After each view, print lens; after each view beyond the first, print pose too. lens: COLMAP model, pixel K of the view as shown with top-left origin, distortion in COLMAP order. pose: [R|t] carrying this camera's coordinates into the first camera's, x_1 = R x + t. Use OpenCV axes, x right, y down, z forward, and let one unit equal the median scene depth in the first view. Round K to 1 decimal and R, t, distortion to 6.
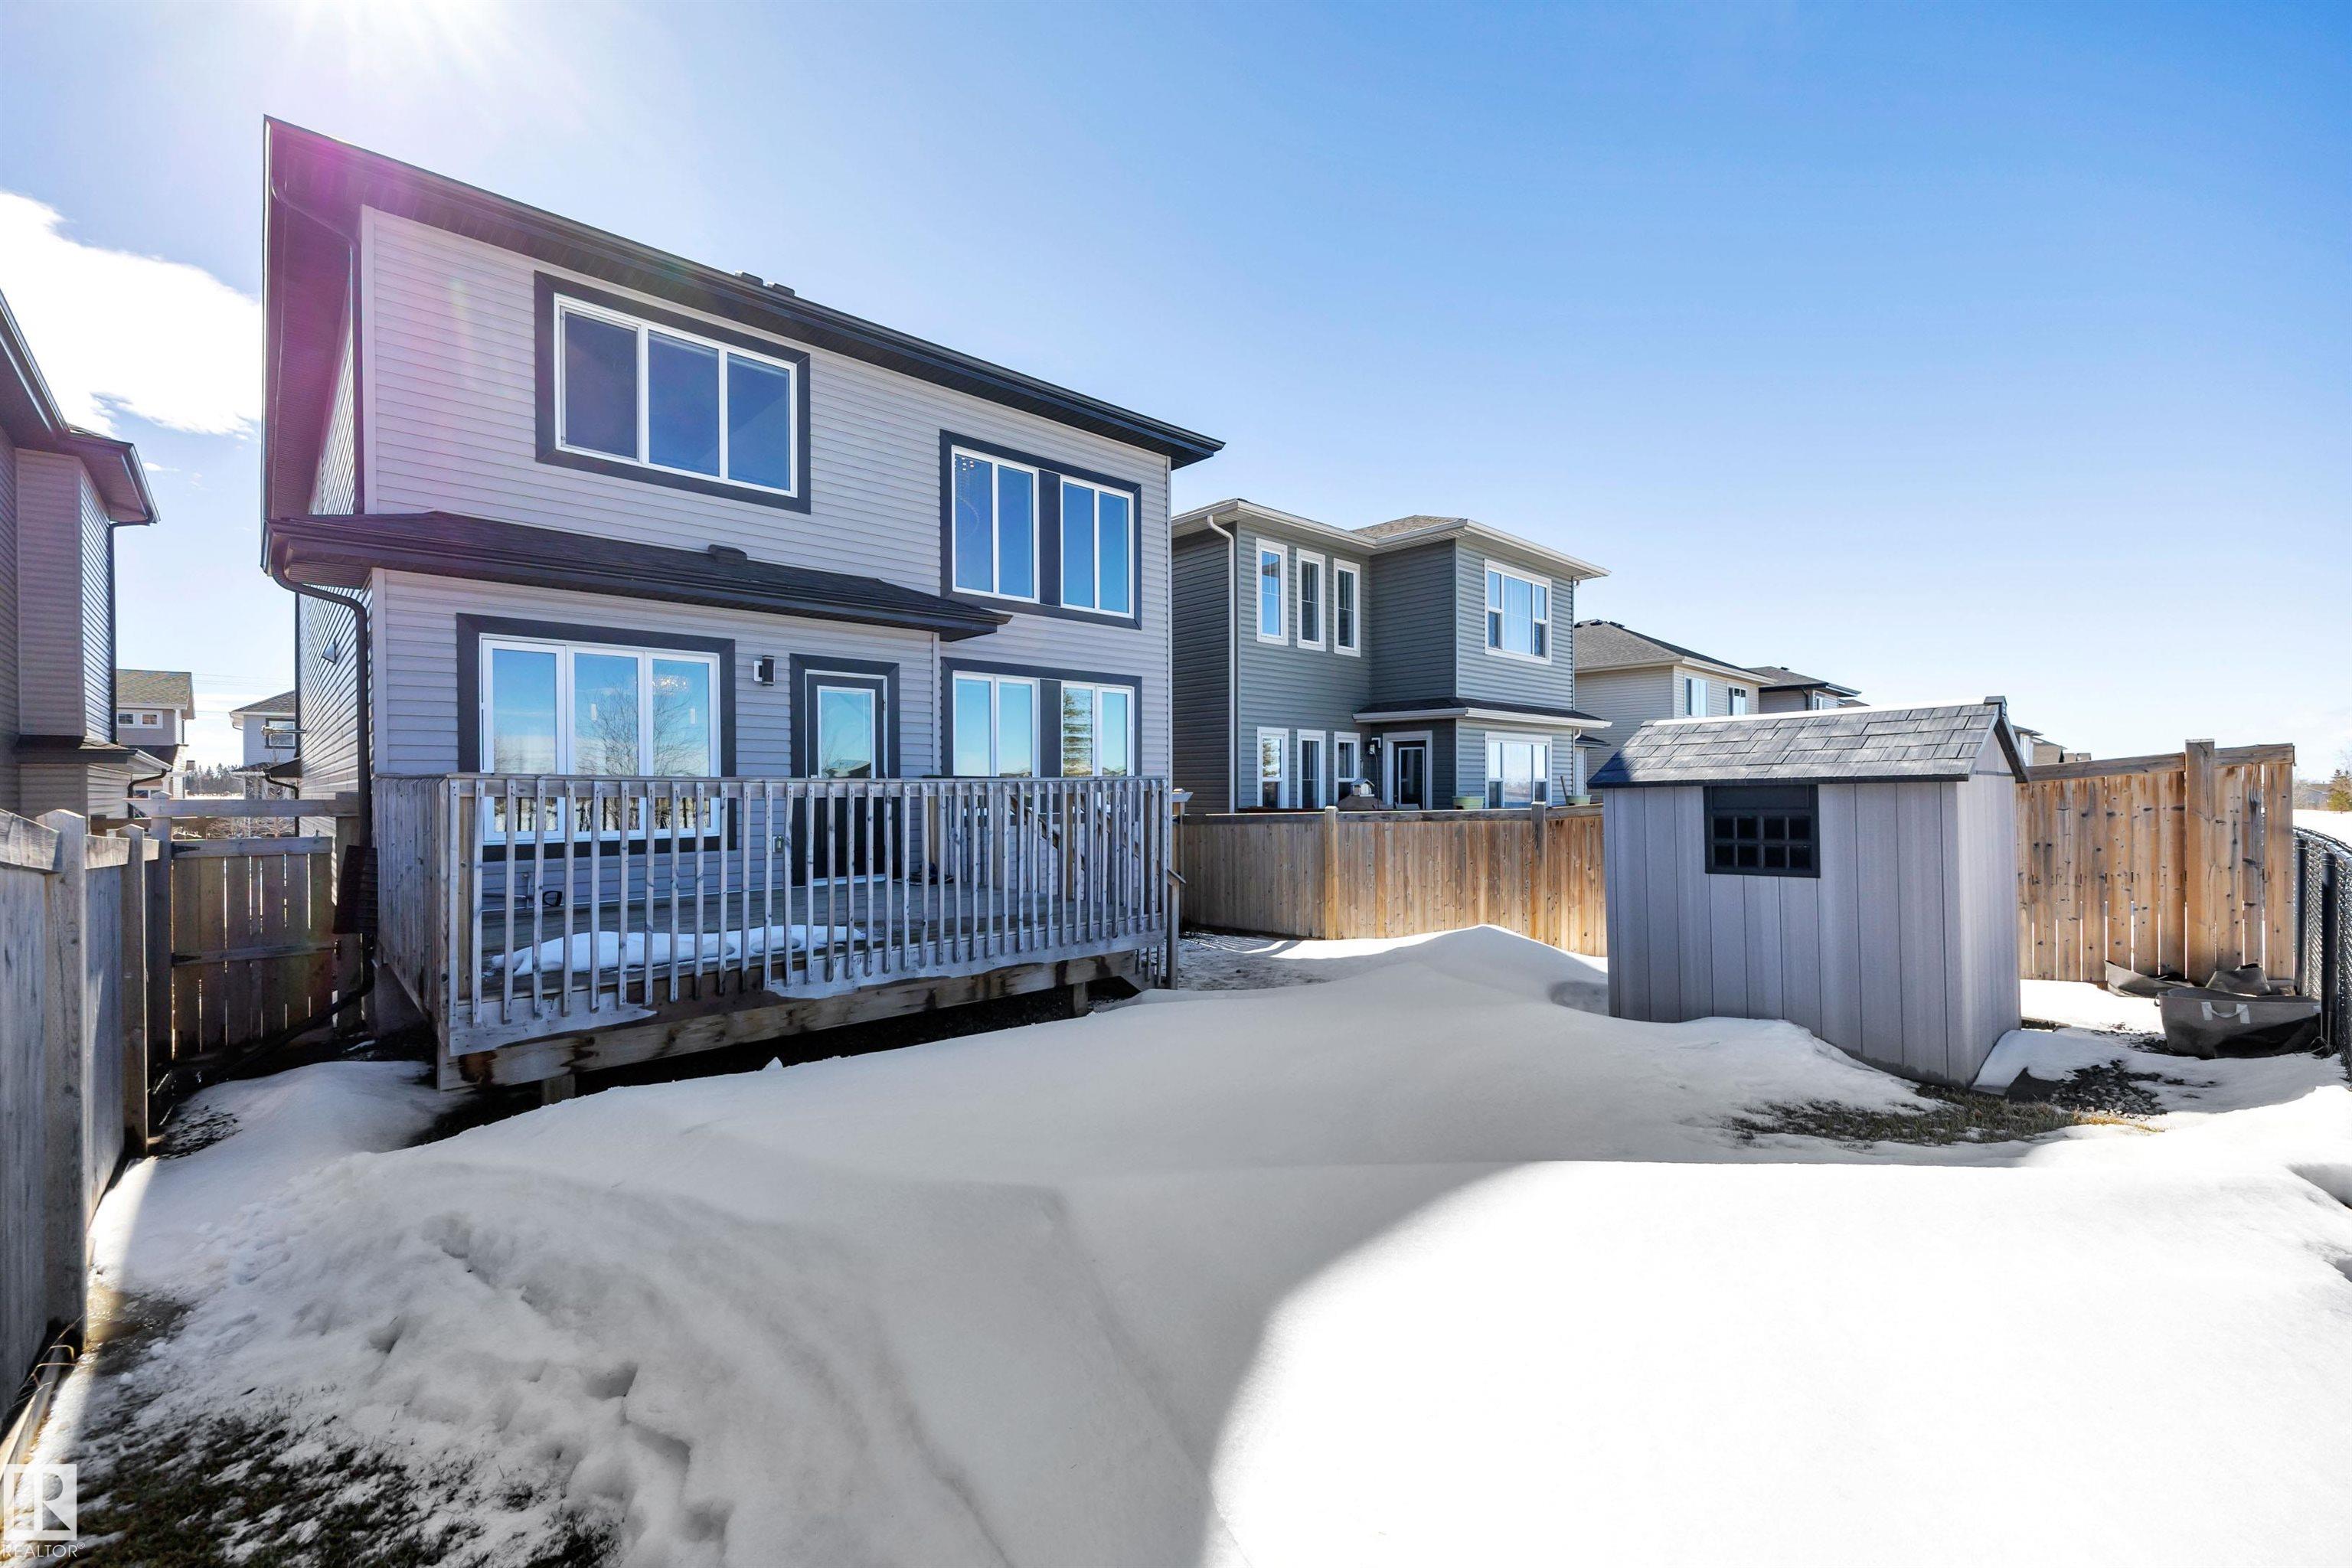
lens RADIAL K [[968.9, 0, 1168.8], [0, 968.9, 786.5], [0, 0, 1]] dist [0.013533, 0.000051]
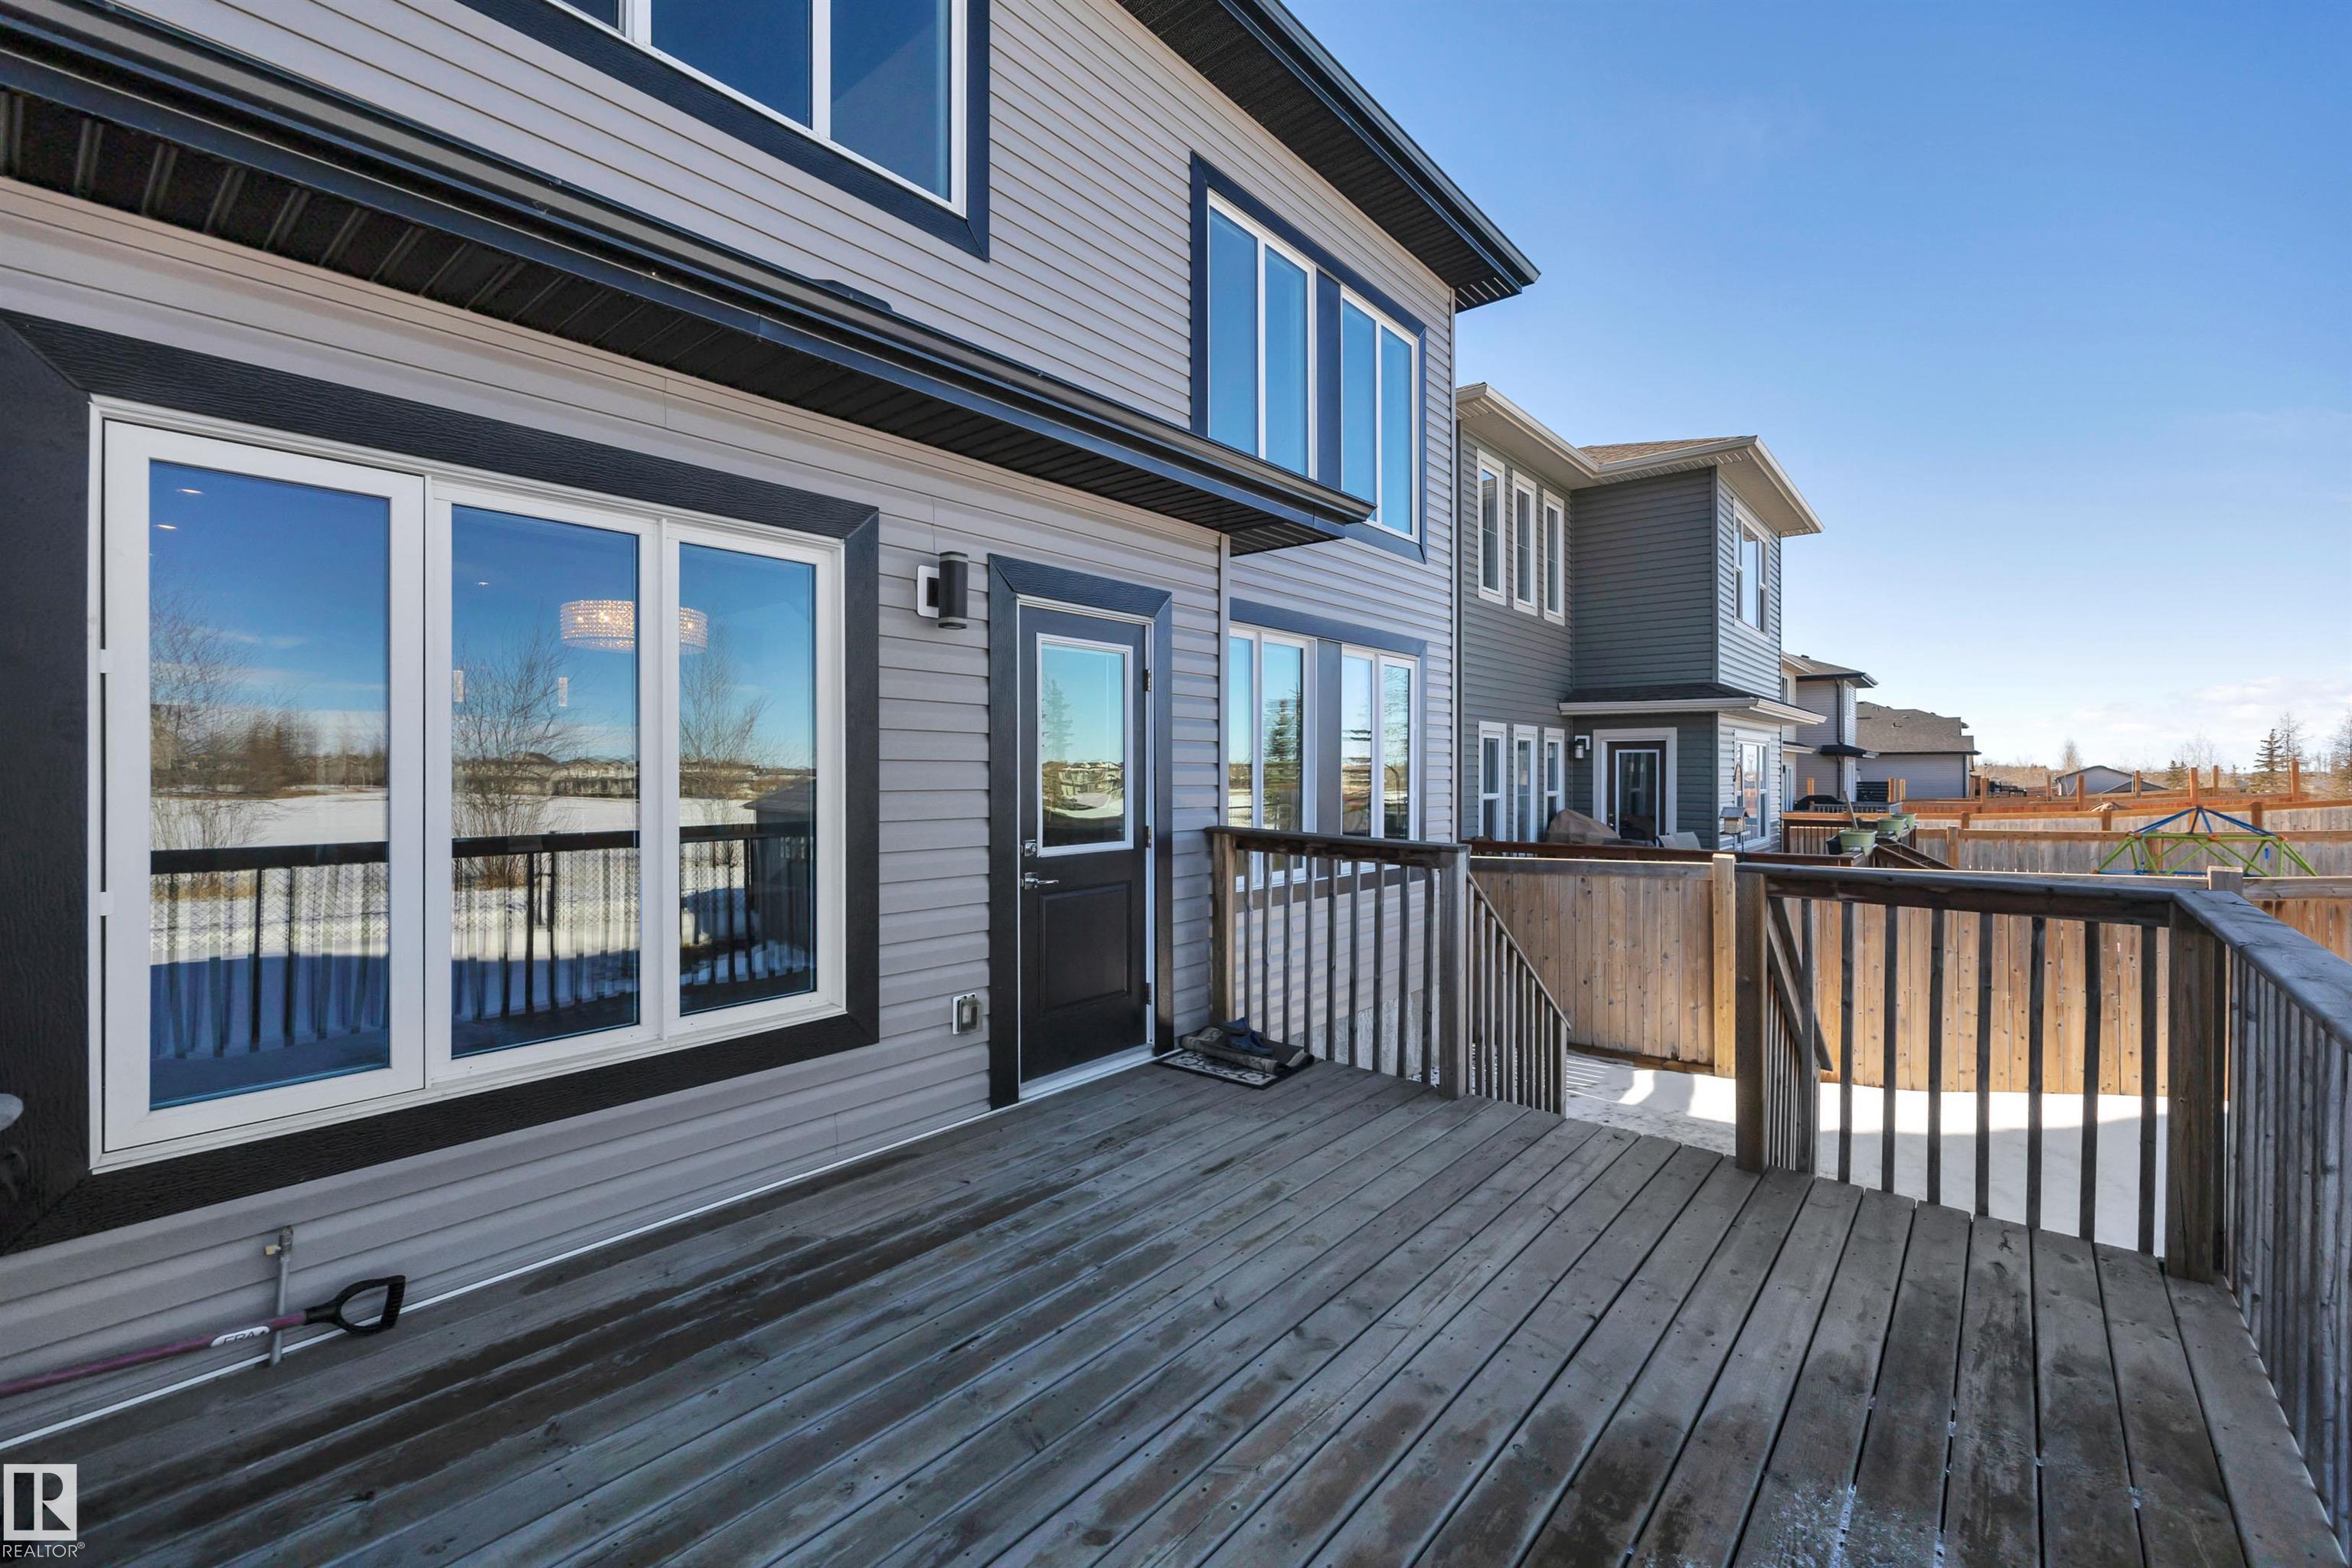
lens RADIAL K [[983.8, 0, 1172.7], [0, 983.8, 768.3], [0, 0, 1]] dist [-0.001576, -0.000175]
pose [[0.992827, 0.001400, 0.119547, -0.345316], [-0.000783, 0.999986, -0.005208, -0.040423], [-0.119553, 0.005077, 0.992815, 0.544294]]
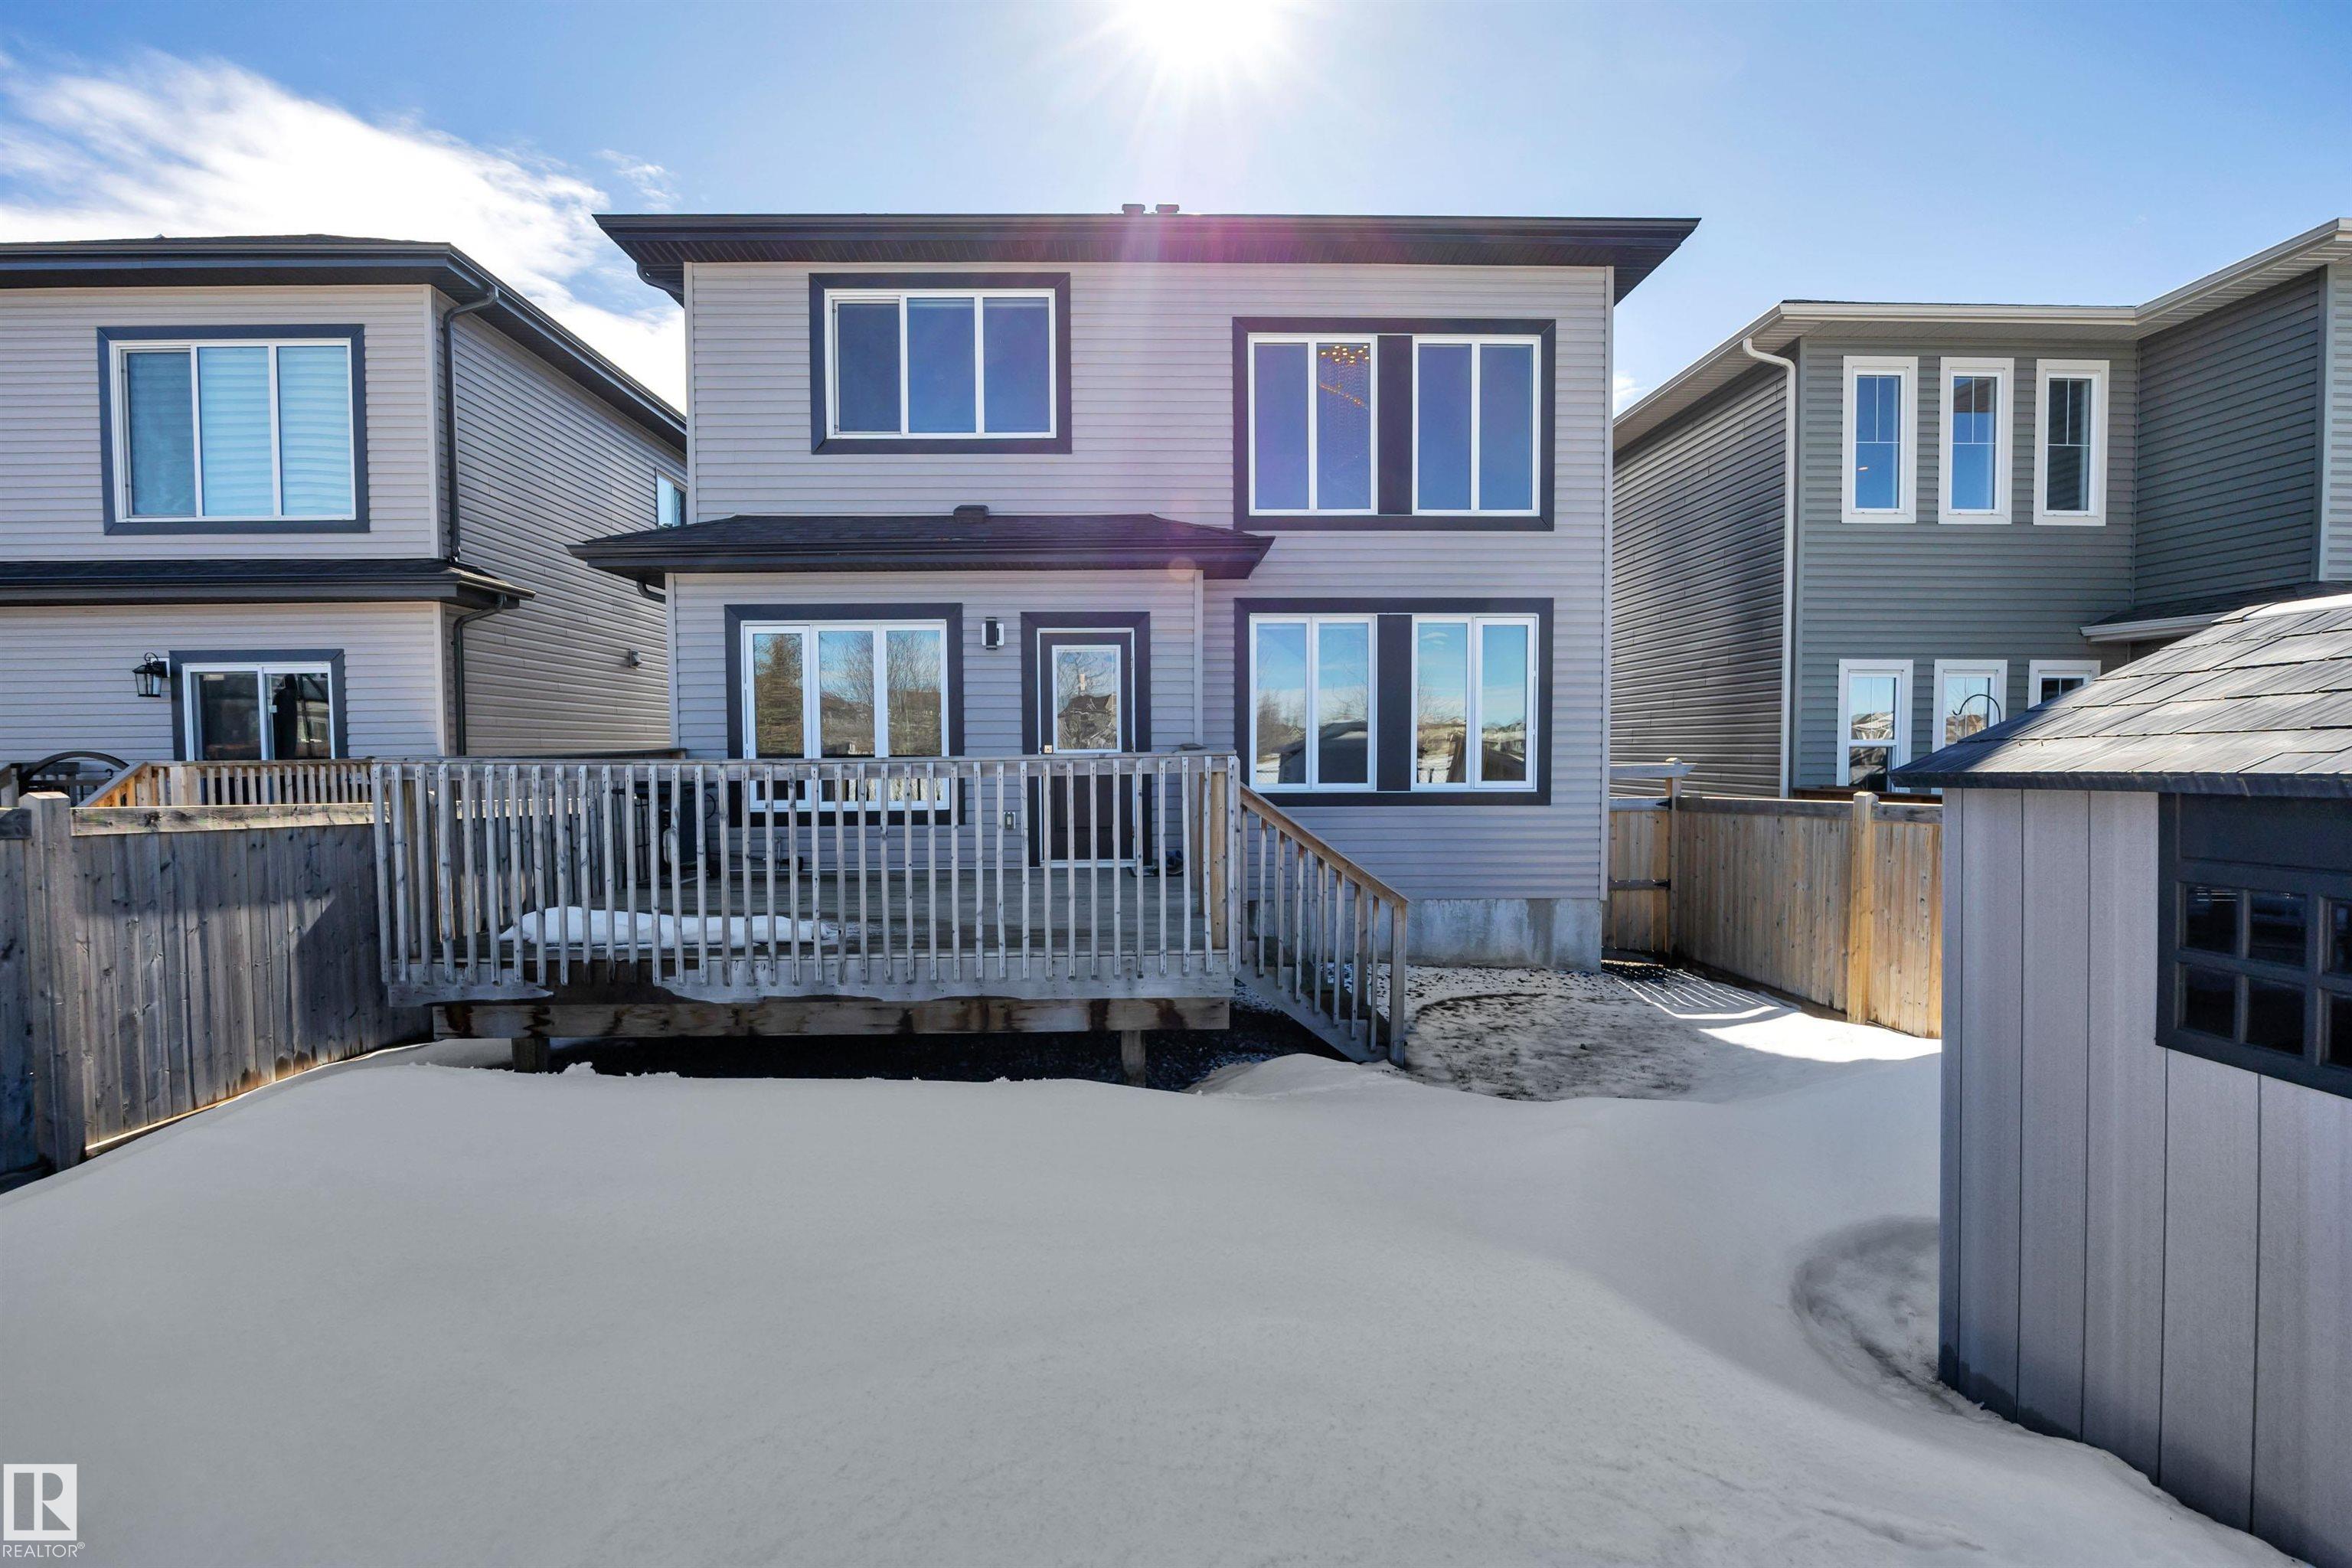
lens RADIAL K [[1049.1, 0, 1168.1], [0, 1049.1, 788.8], [0, 0, 1]] dist [-0.013704, -0.000348]
pose [[0.751498, 0.025802, -0.659230, 0.350590], [0.002608, 0.999111, 0.042078, -0.011795], [0.659730, -0.033340, 0.750763, 0.330454]]
